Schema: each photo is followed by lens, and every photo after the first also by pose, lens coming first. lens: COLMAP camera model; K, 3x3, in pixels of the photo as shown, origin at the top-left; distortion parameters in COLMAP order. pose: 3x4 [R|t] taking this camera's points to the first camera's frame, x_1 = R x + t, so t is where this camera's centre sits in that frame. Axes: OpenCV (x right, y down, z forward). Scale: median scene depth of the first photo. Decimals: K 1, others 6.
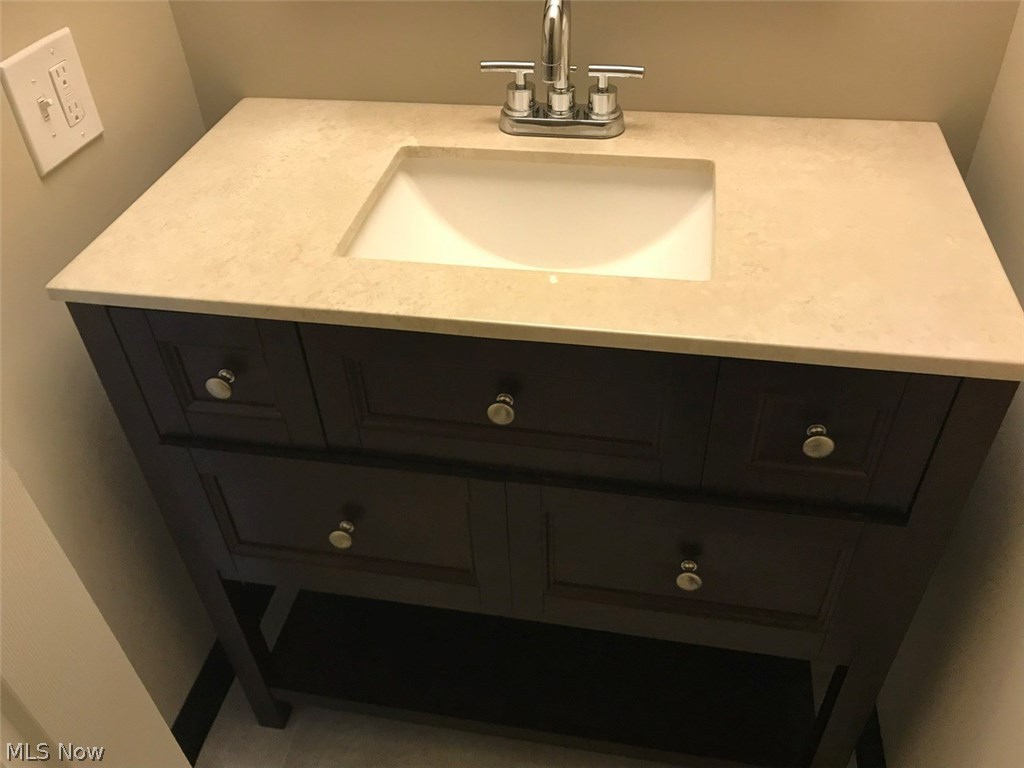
lens RADIAL K [[859.6, 0, 512.9], [0, 859.6, 383.7], [0, 0, 1]] dist [-0.012788, 0.017562]
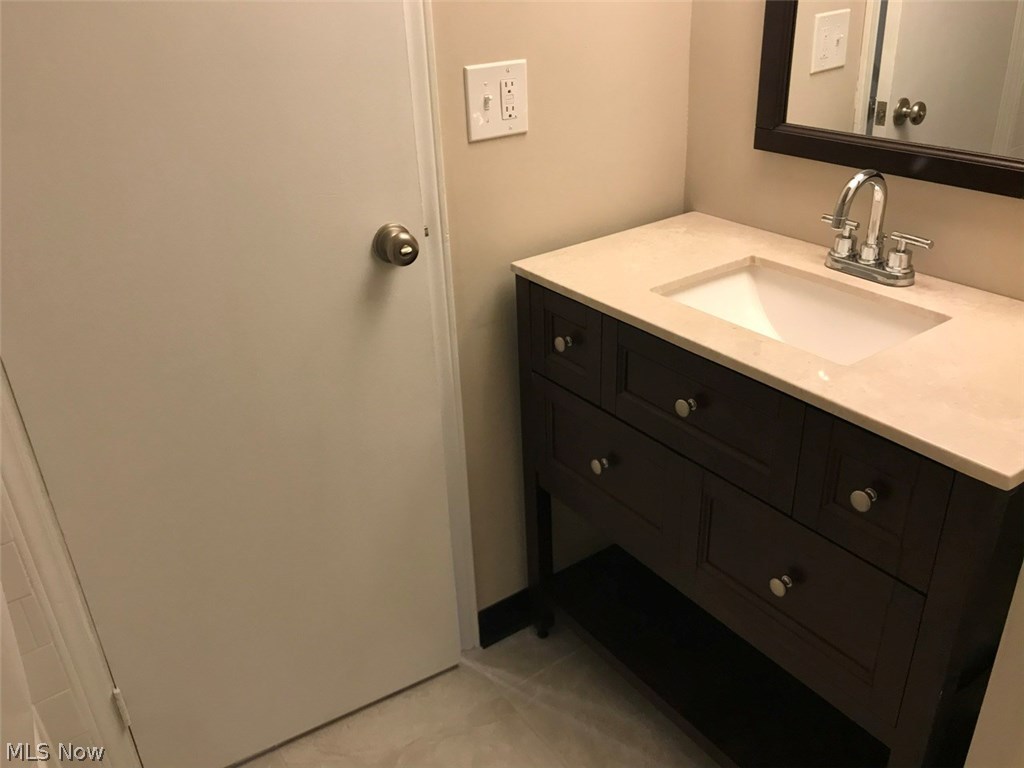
lens RADIAL K [[851.1, 0, 513.2], [0, 851.1, 381.3], [0, 0, 1]] dist [0.011761, -0.026952]
pose [[0.718020, 0.321945, -0.617089, 0.550616], [-0.429278, 0.902722, -0.028527, 0.136000], [0.547875, 0.285386, 0.786376, -0.315441]]
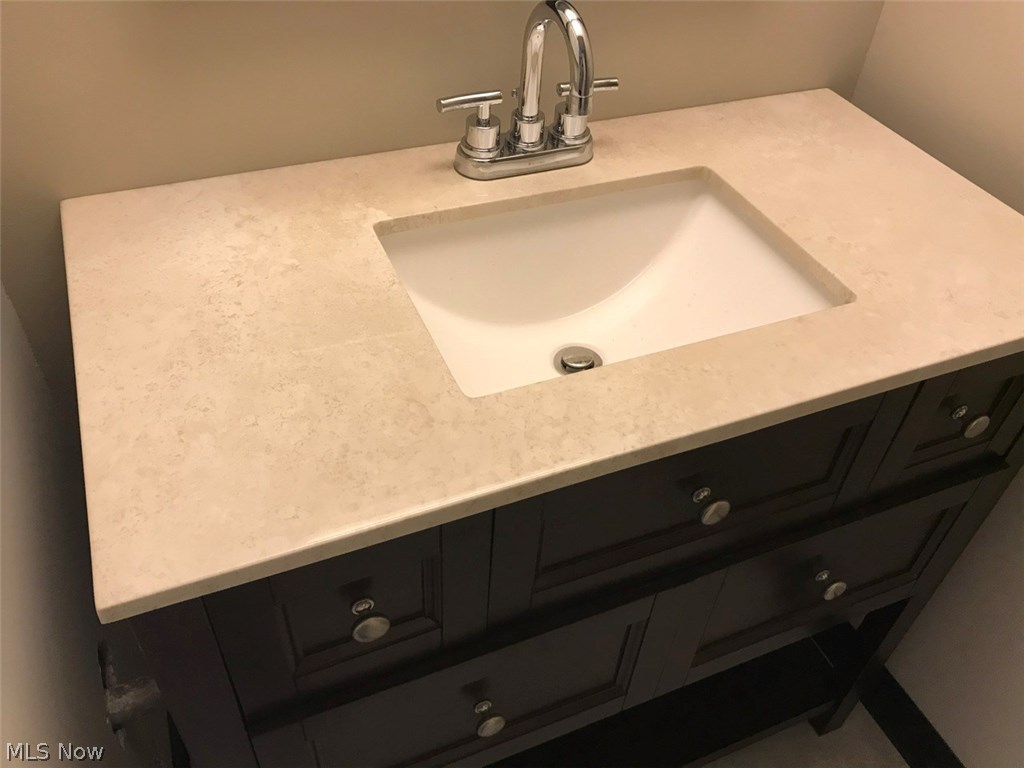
lens RADIAL K [[851.1, 0, 513.1], [0, 851.1, 389.8], [0, 0, 1]] dist [0.011761, -0.026952]
pose [[0.820147, -0.321527, 0.473264, -0.440794], [0.290563, 0.946620, 0.139582, -0.208310], [-0.492880, 0.023035, 0.869792, 0.279089]]
